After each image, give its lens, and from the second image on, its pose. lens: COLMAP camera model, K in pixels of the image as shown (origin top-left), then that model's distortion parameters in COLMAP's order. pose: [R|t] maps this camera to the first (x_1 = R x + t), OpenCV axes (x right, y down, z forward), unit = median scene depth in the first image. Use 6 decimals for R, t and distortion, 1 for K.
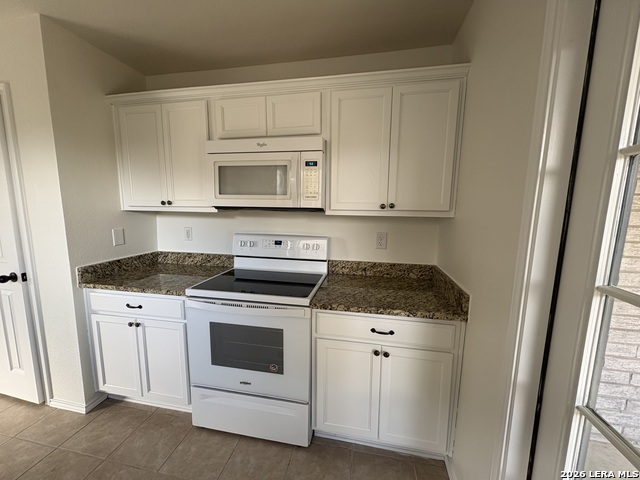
lens RADIAL K [[254.3, 0, 320.0], [0, 254.3, 240.0], [0, 0, 1]] dist [-0.000255, 0.000134]
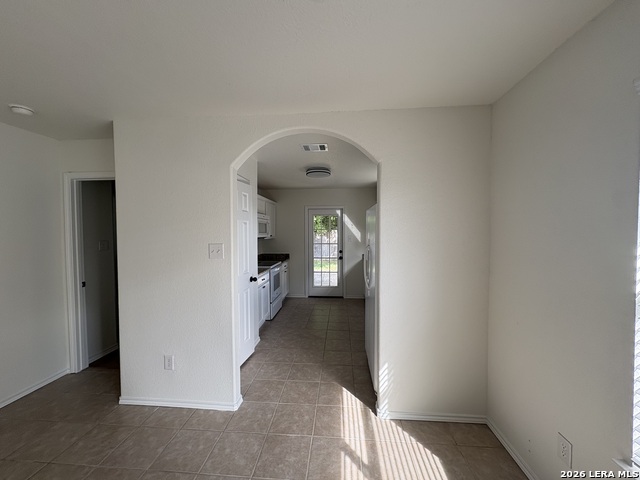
lens RADIAL K [[254.3, 0, 320.0], [0, 254.3, 240.0], [0, 0, 1]] dist [-0.000255, 0.000134]
pose [[-0.112197, -0.041163, 0.992833, -3.204398], [0.135741, 0.989141, 0.056350, -0.173731], [-0.984371, 0.141090, -0.105391, 0.680729]]
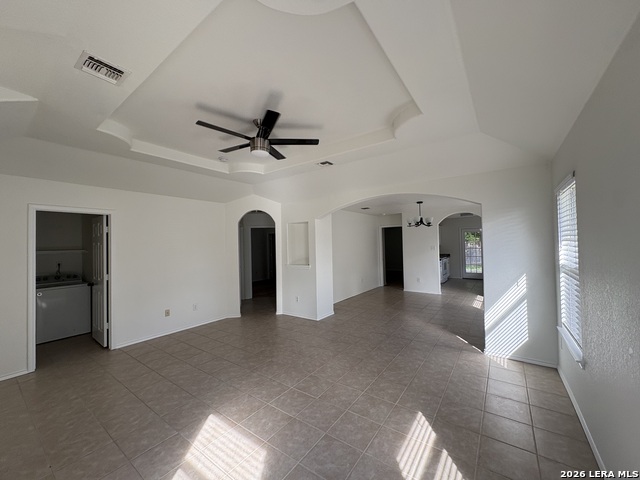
lens RADIAL K [[254.3, 0, 320.0], [0, 254.3, 240.0], [0, 0, 1]] dist [-0.000255, 0.000134]
pose [[0.418120, -0.004776, 0.908379, -6.909428], [0.158345, 0.985060, -0.067706, -0.270397], [-0.894484, 0.172146, 0.412630, 0.982625]]
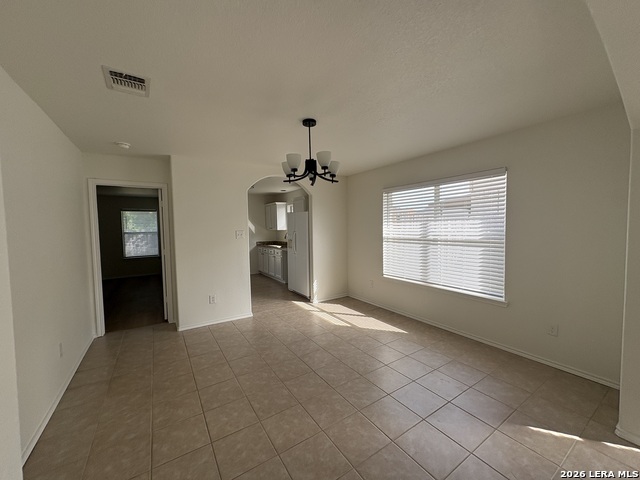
lens RADIAL K [[254.3, 0, 320.0], [0, 254.3, 240.0], [0, 0, 1]] dist [-0.000255, 0.000134]
pose [[-0.692628, -0.032403, 0.720567, -4.173566], [0.110155, 0.982520, 0.150066, -0.344623], [-0.712834, 0.183313, -0.676952, 2.209914]]
